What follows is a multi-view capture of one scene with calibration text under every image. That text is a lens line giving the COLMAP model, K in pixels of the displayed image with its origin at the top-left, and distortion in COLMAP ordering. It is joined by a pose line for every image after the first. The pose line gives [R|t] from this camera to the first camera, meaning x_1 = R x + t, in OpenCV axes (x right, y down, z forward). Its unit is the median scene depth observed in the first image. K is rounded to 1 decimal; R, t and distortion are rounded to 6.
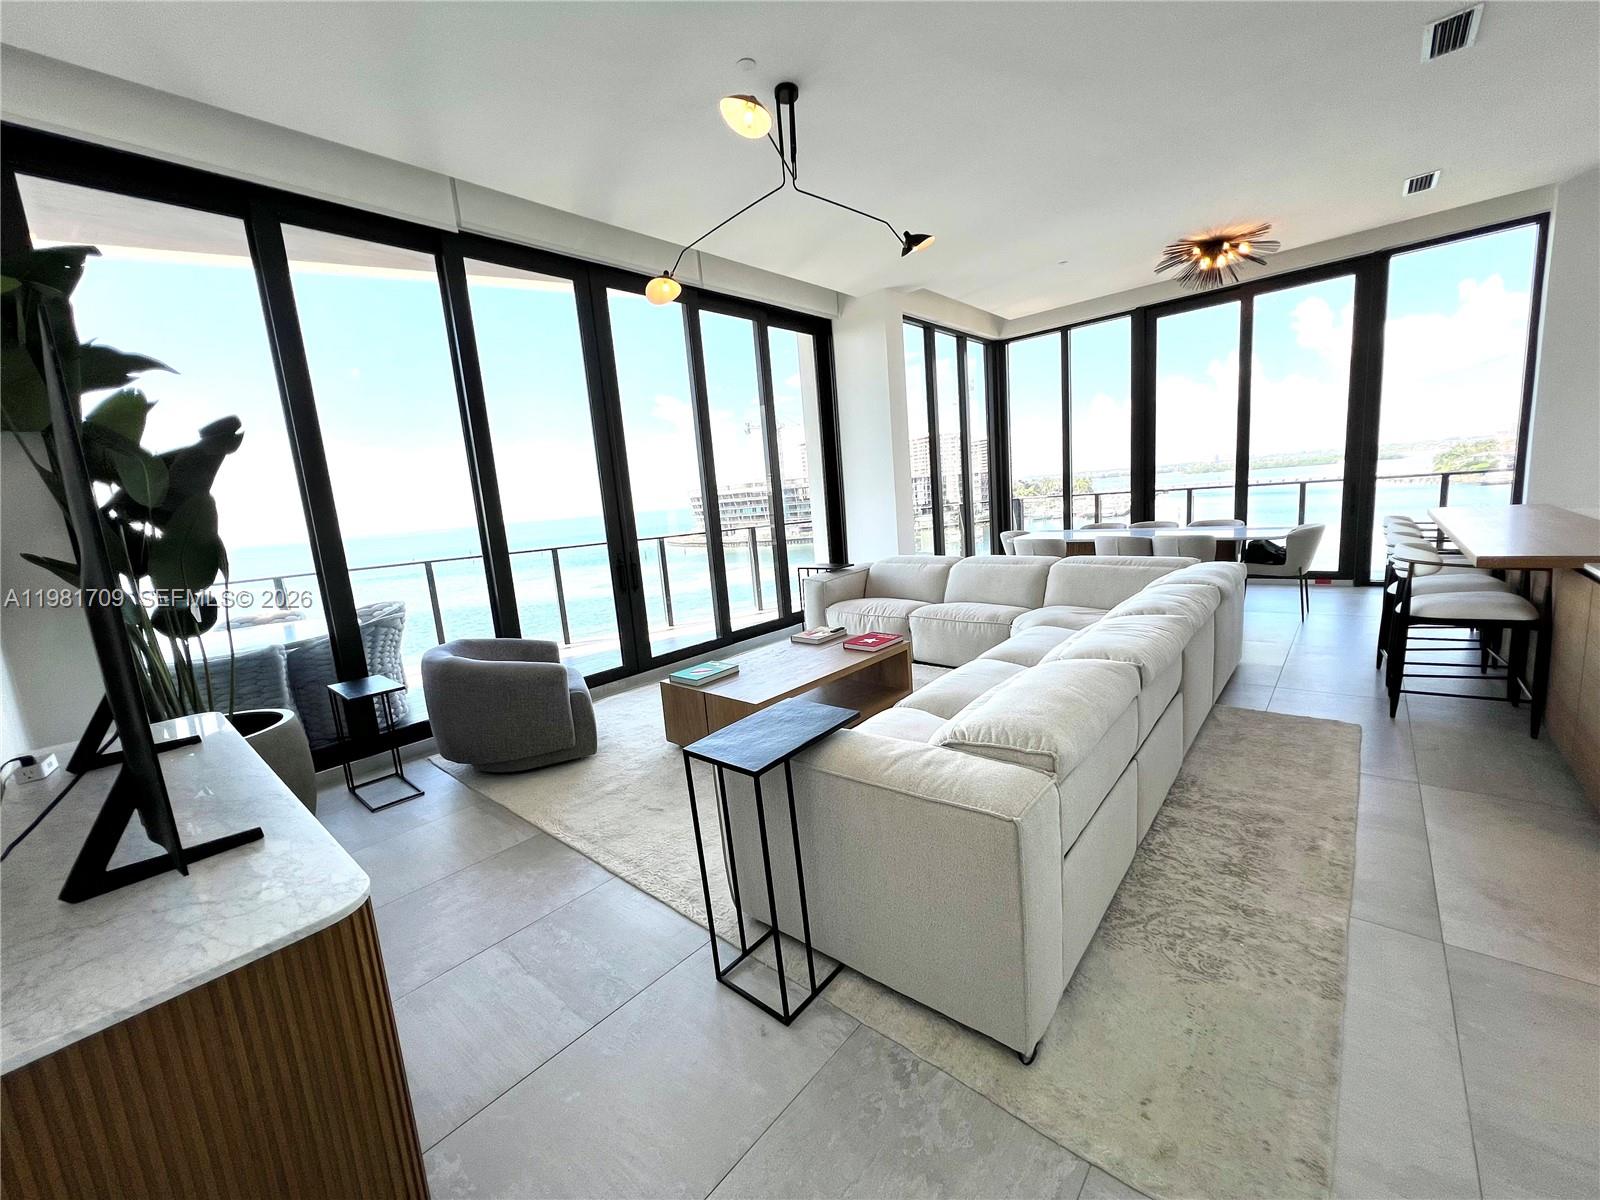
lens RADIAL K [[642.8, 0, 801.5], [0, 642.8, 605.1], [0, 0, 1]] dist [-0.003124, 0.001961]
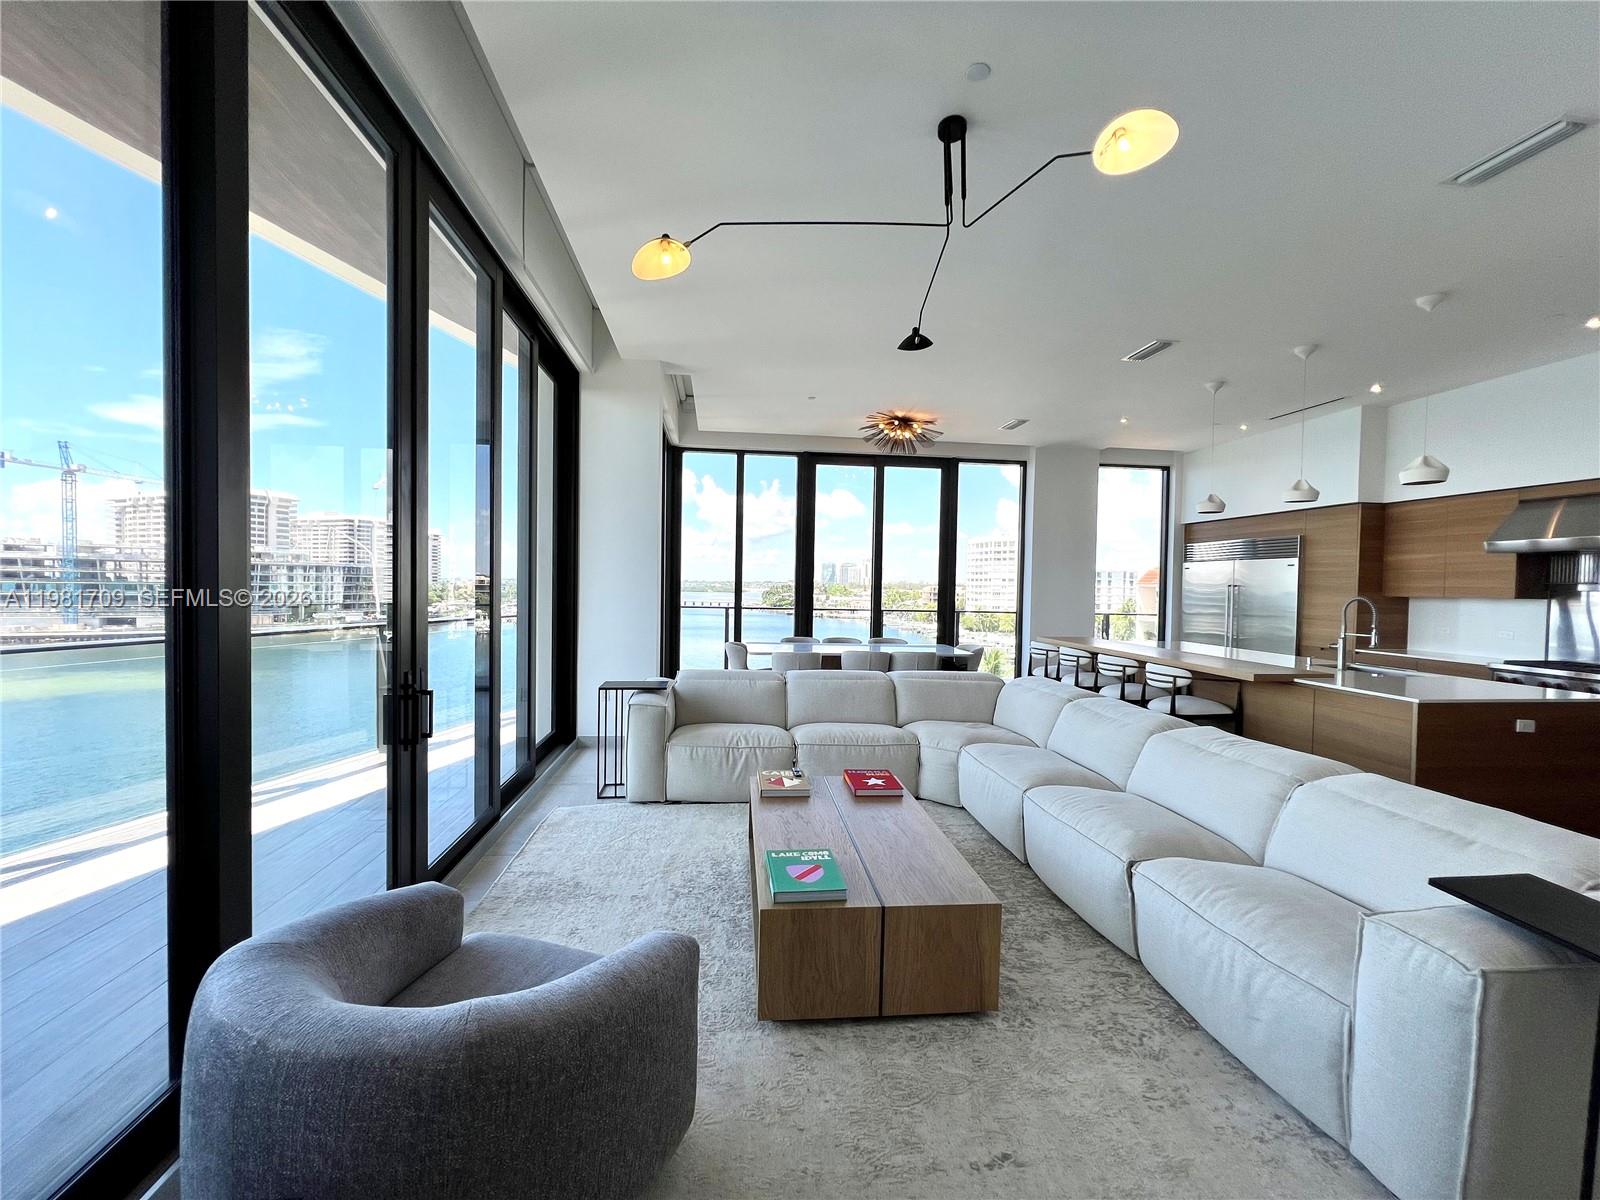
lens RADIAL K [[642.8, 0, 795.2], [0, 642.8, 601.8], [0, 0, 1]] dist [-0.003124, 0.001961]
pose [[0.671646, 0.074226, 0.737145, -0.365199], [0.051524, 0.987880, -0.146420, -0.034310], [-0.739079, 0.136323, 0.659681, 0.336412]]
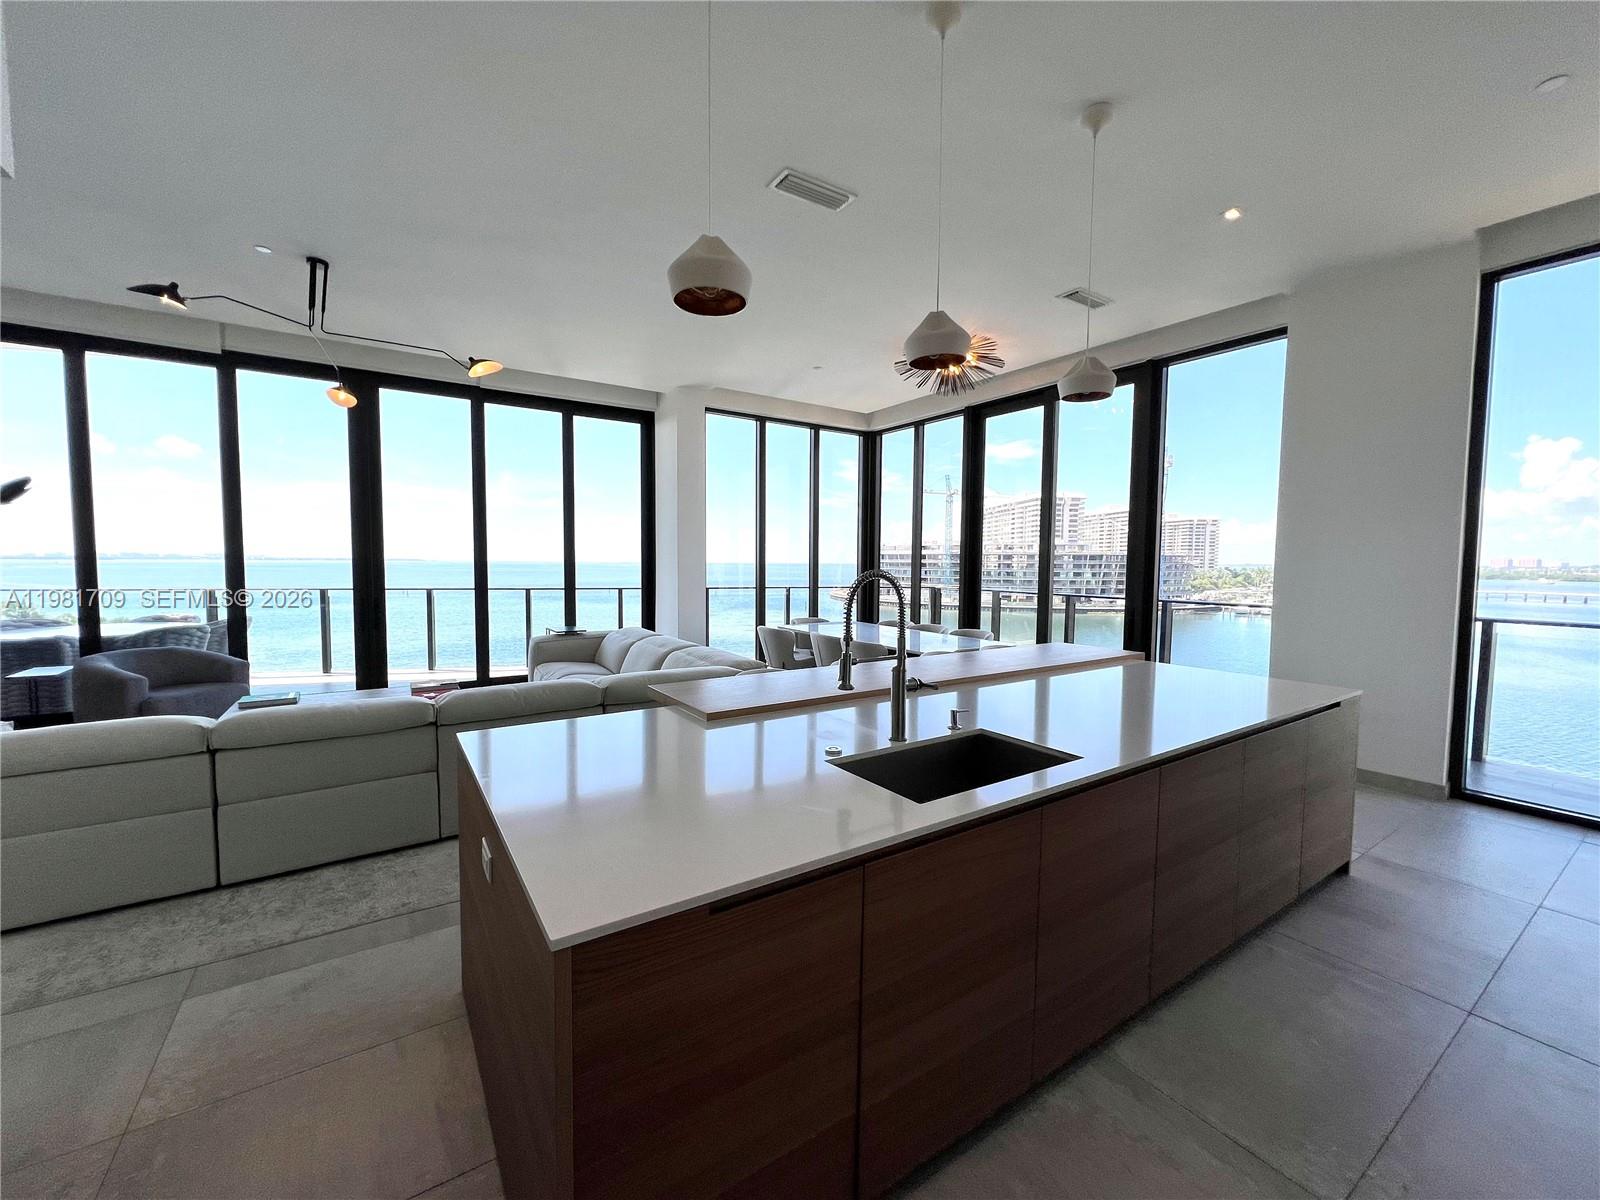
lens RADIAL K [[642.8, 0, 799.9], [0, 642.8, 600.0], [0, 0, 1]] dist [-0.003124, 0.001961]
pose [[0.963307, 0.104939, -0.247039, 0.660101], [-0.128791, 0.988241, -0.082417, -0.061373], [0.235486, 0.111209, 0.965494, 0.011561]]
